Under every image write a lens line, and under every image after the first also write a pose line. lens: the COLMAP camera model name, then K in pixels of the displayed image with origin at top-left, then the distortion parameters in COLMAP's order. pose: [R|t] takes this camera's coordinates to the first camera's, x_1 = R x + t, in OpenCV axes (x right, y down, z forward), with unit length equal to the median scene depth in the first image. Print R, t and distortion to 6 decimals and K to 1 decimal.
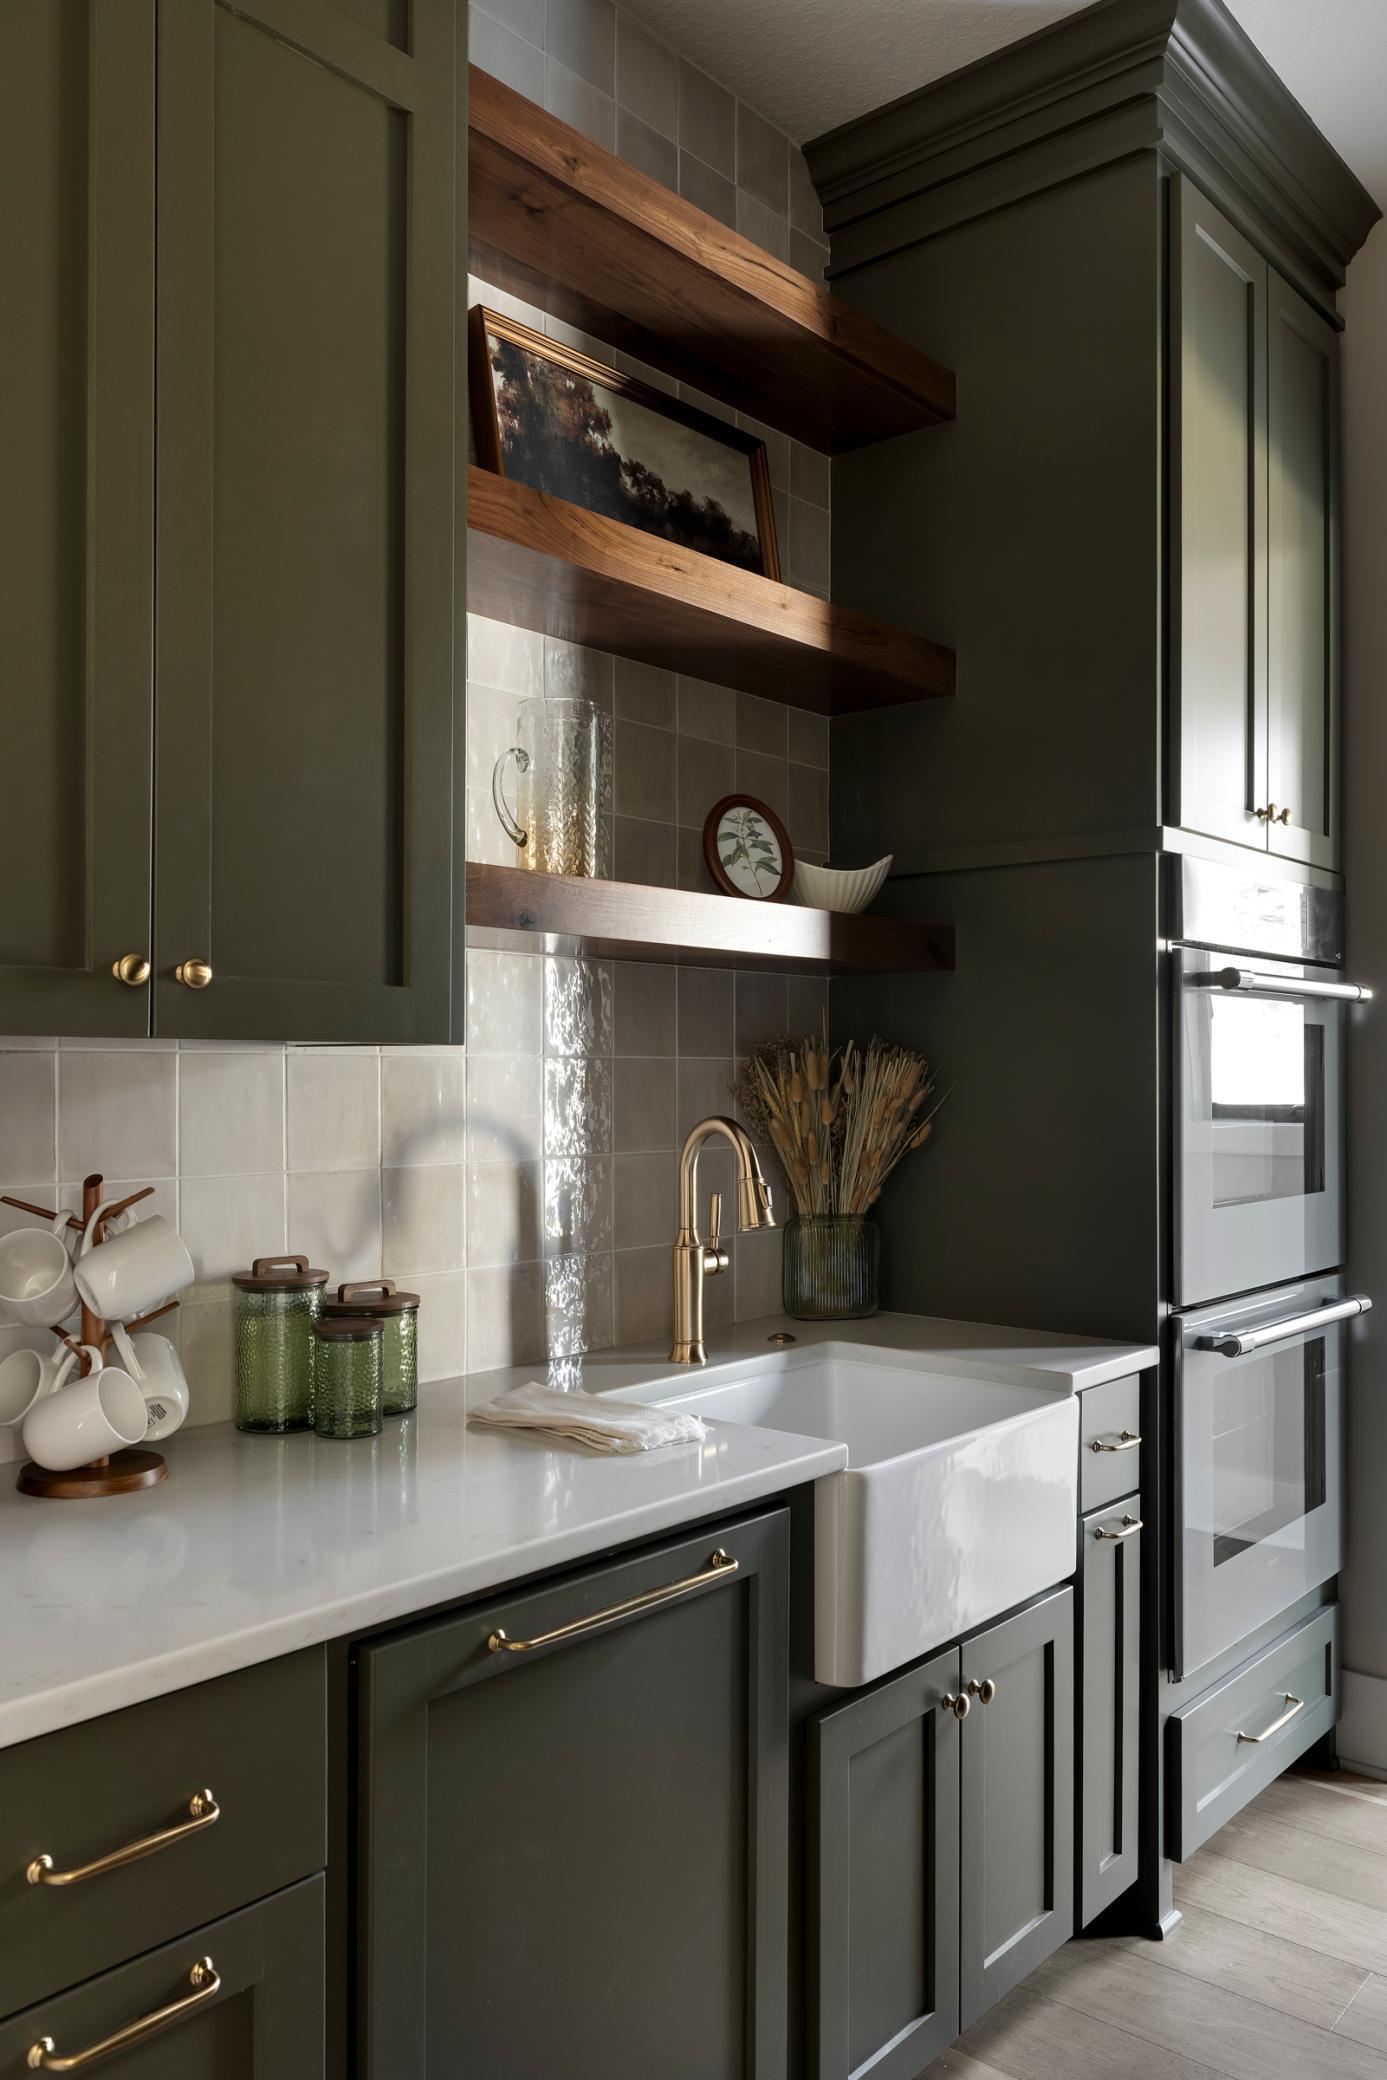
lens RADIAL K [[1583.7, 0, 699.8], [0, 1583.7, 1060.4], [0, 0, 1]] dist [0.010419, 0.006420]
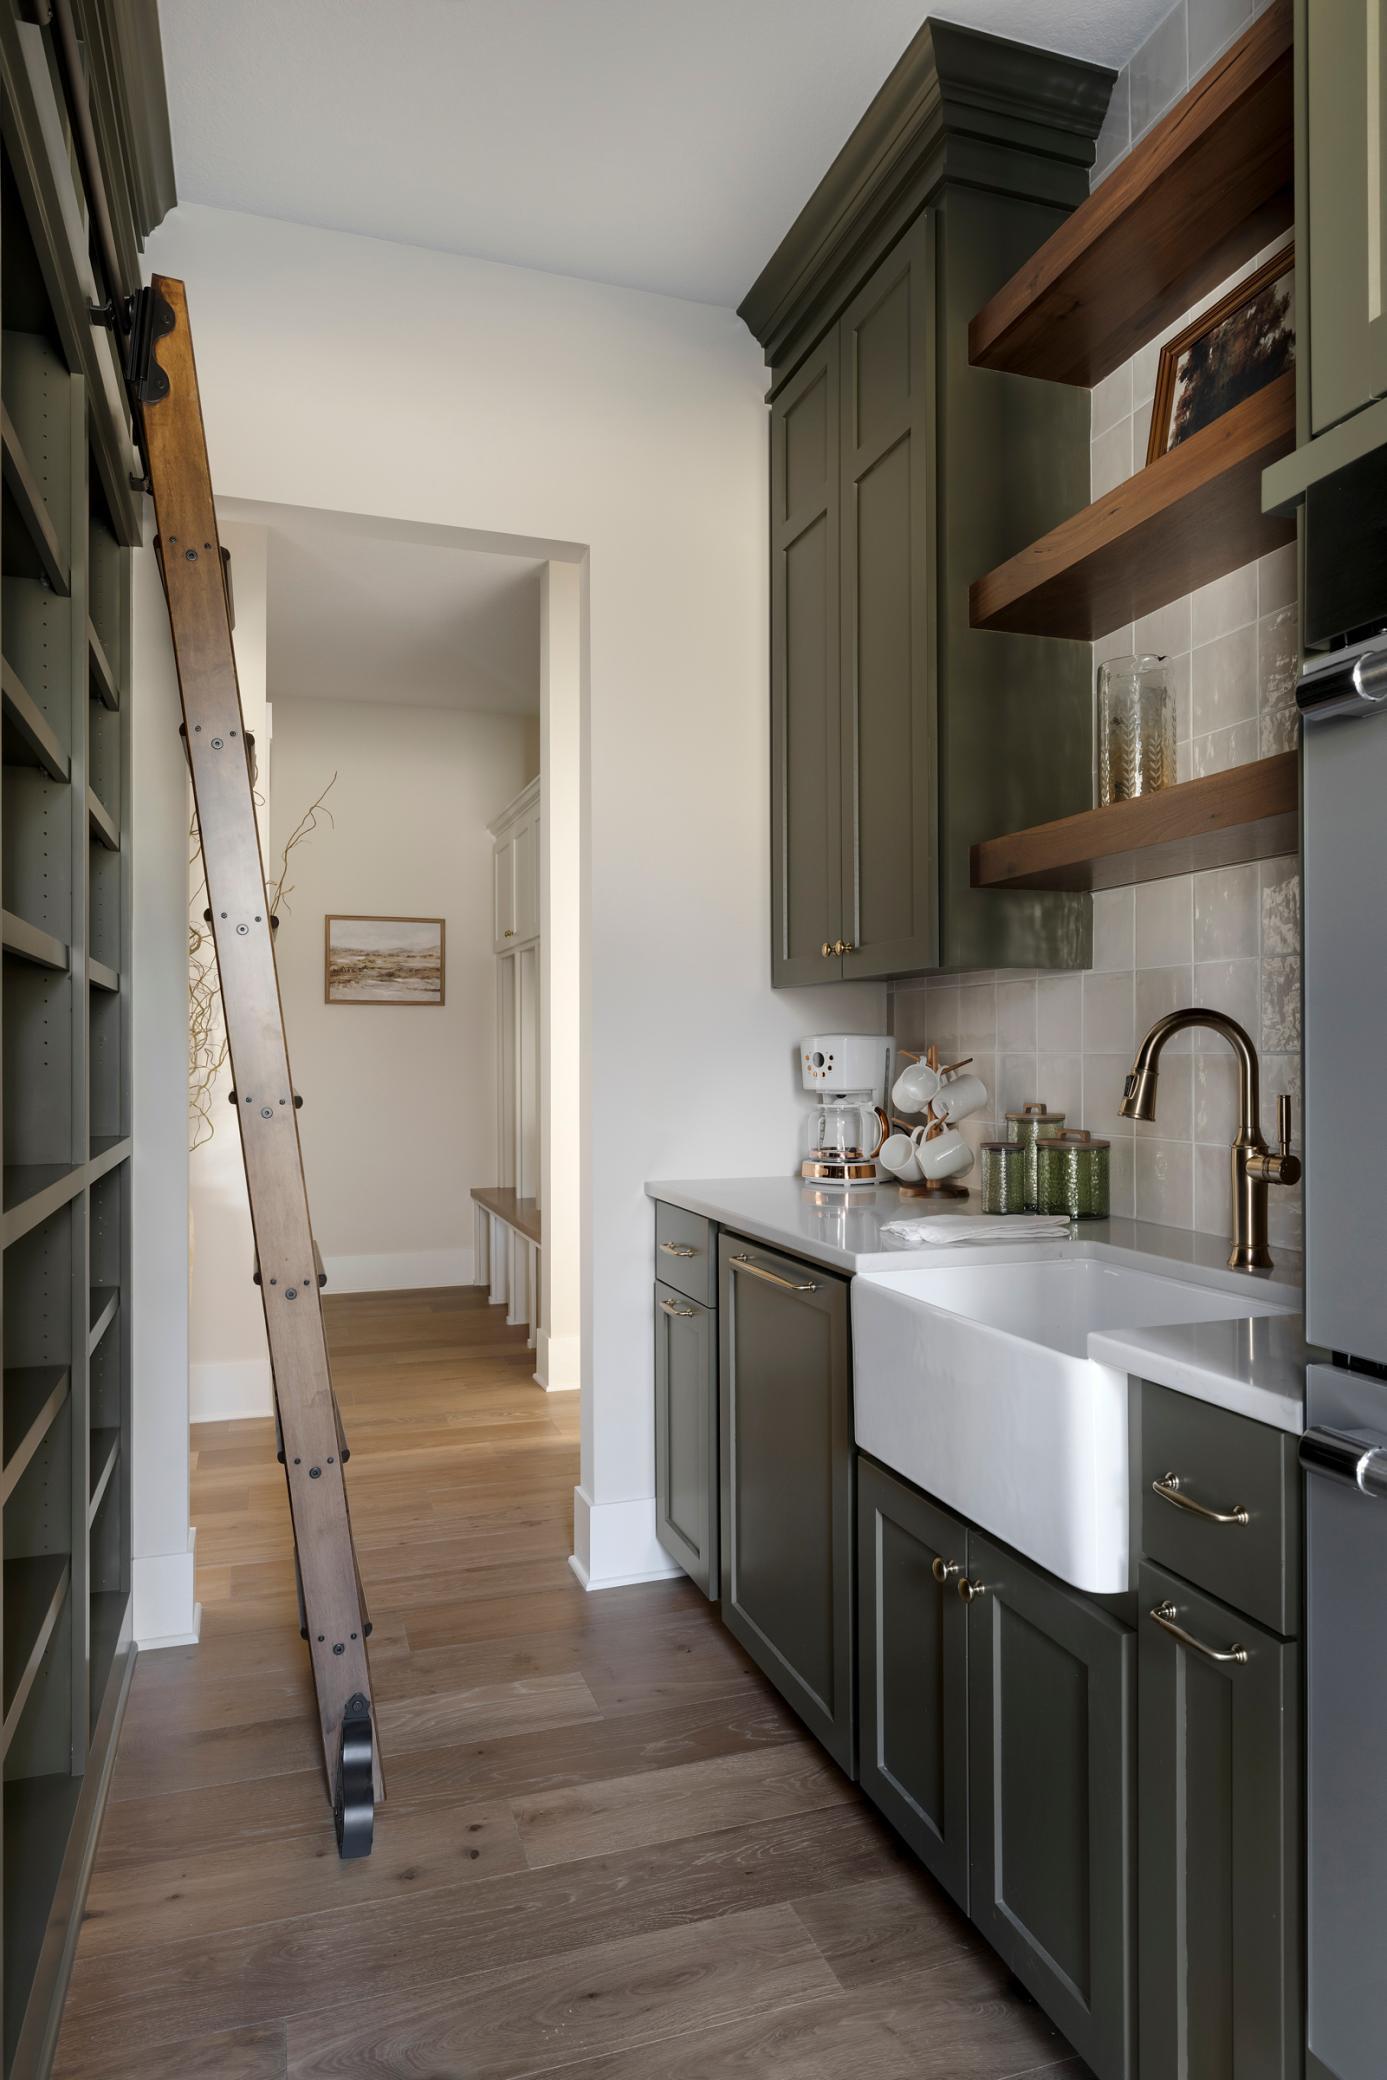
lens RADIAL K [[1271.1, 0, 696.0], [0, 1271.1, 1034.9], [0, 0, 1]] dist [0.025820, -0.006091]
pose [[-0.518753, -0.010222, -0.854863, 0.832667], [0.009596, 0.999796, -0.017779, 0.061544], [0.854870, -0.017426, -0.518549, 1.126782]]
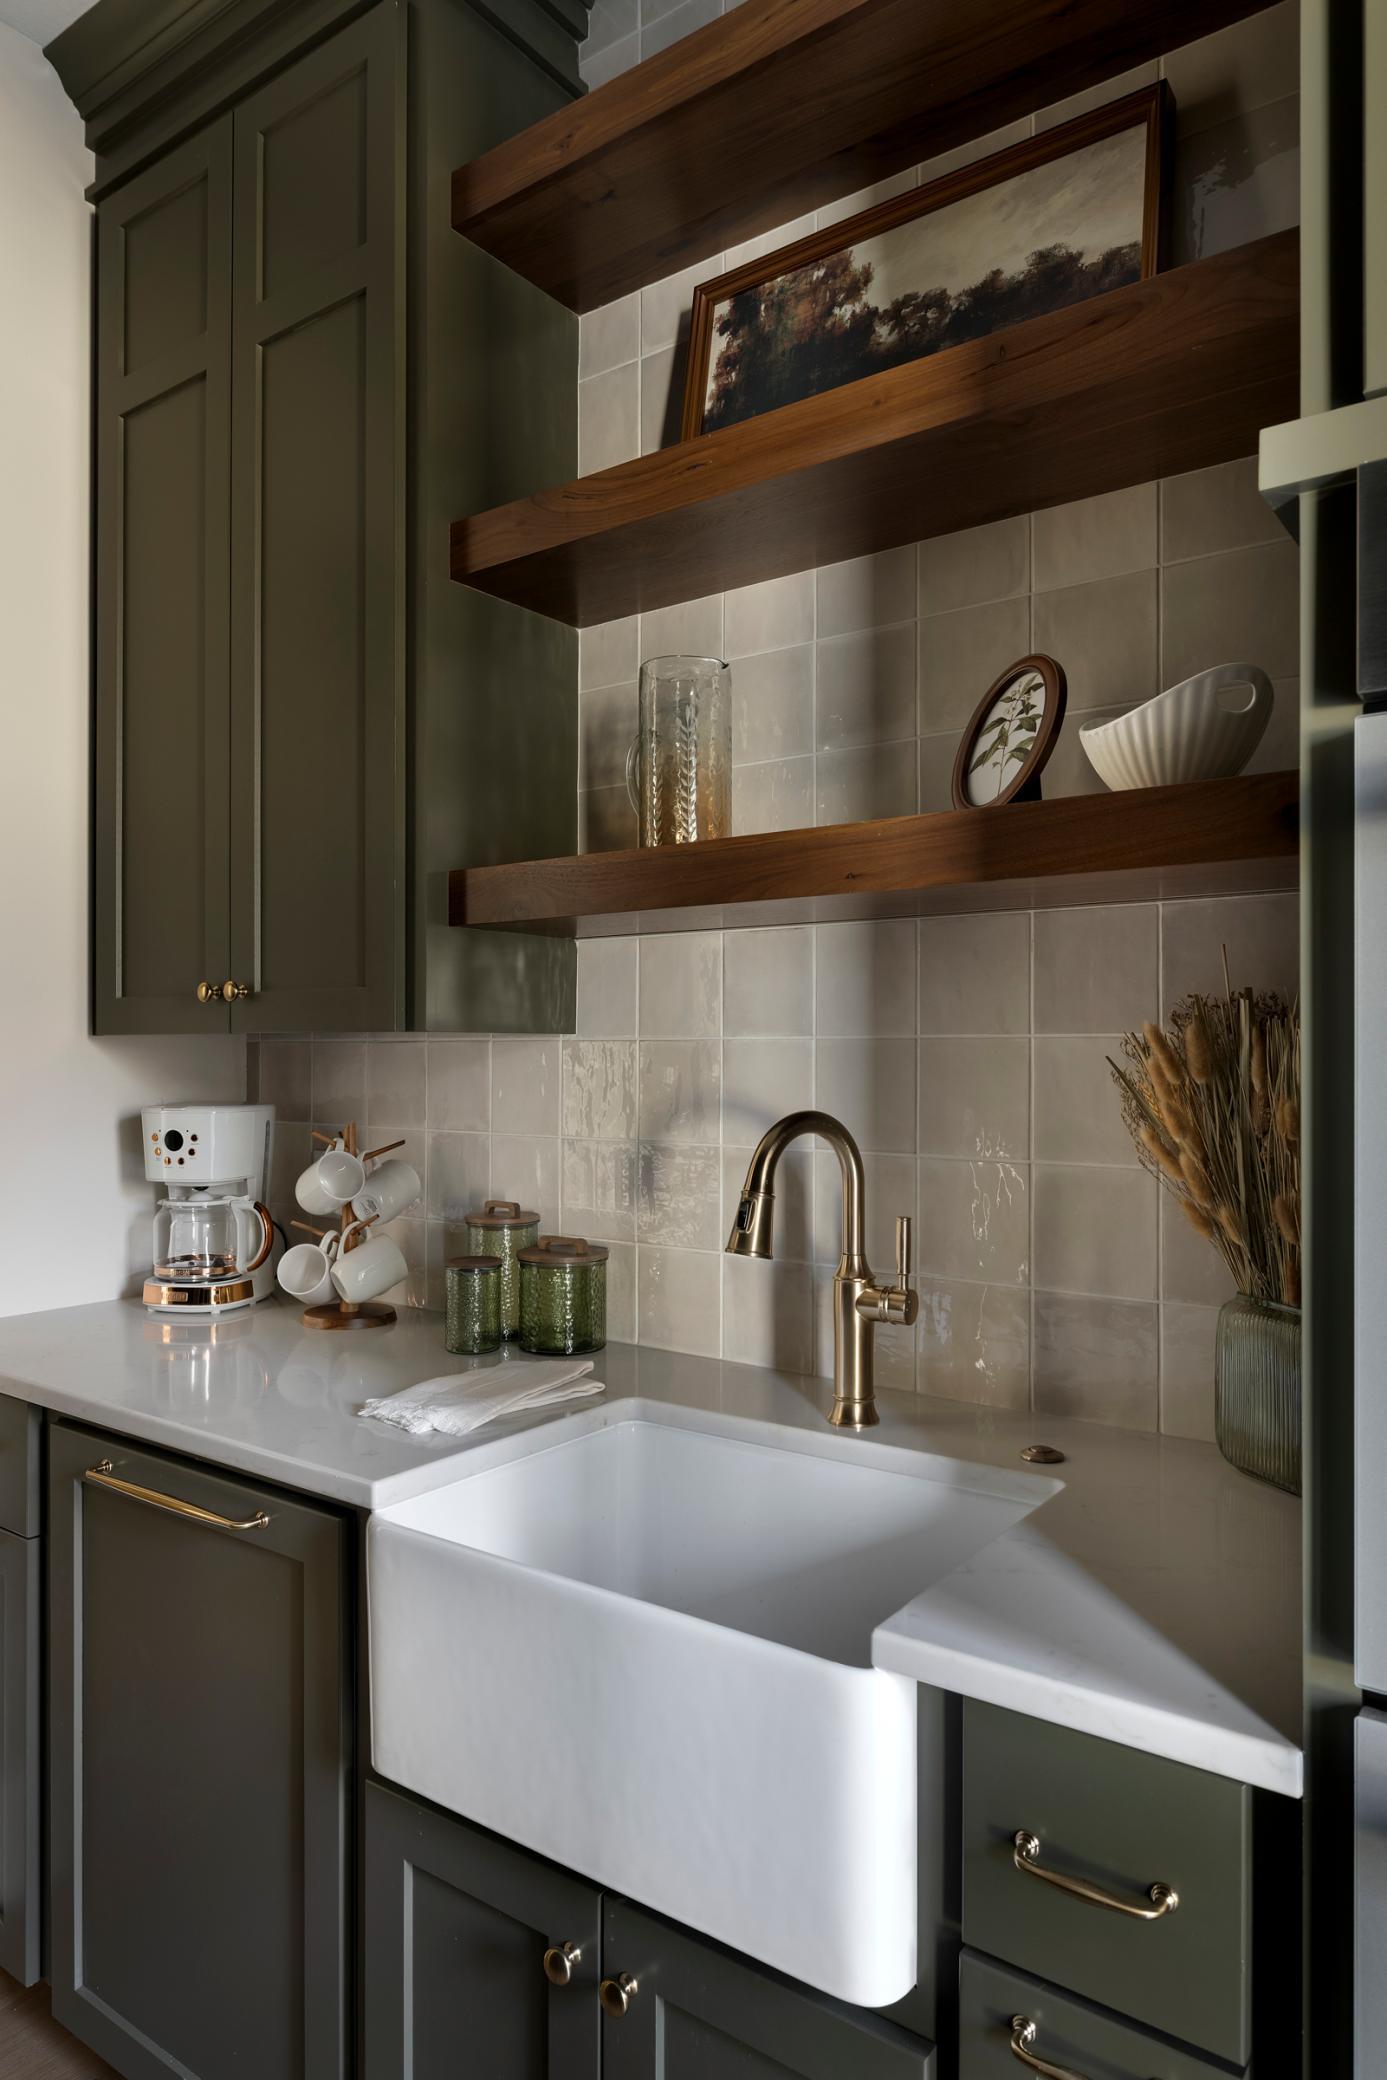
lens RADIAL K [[1321.3, 0, 682.7], [0, 1321.3, 1047.4], [0, 0, 1]] dist [0.008187, -0.003615]
pose [[0.055392, -0.005951, -0.998447, 0.650369], [0.005667, 0.999968, -0.005646, 0.006713], [0.998449, -0.005345, 0.055424, 0.888637]]
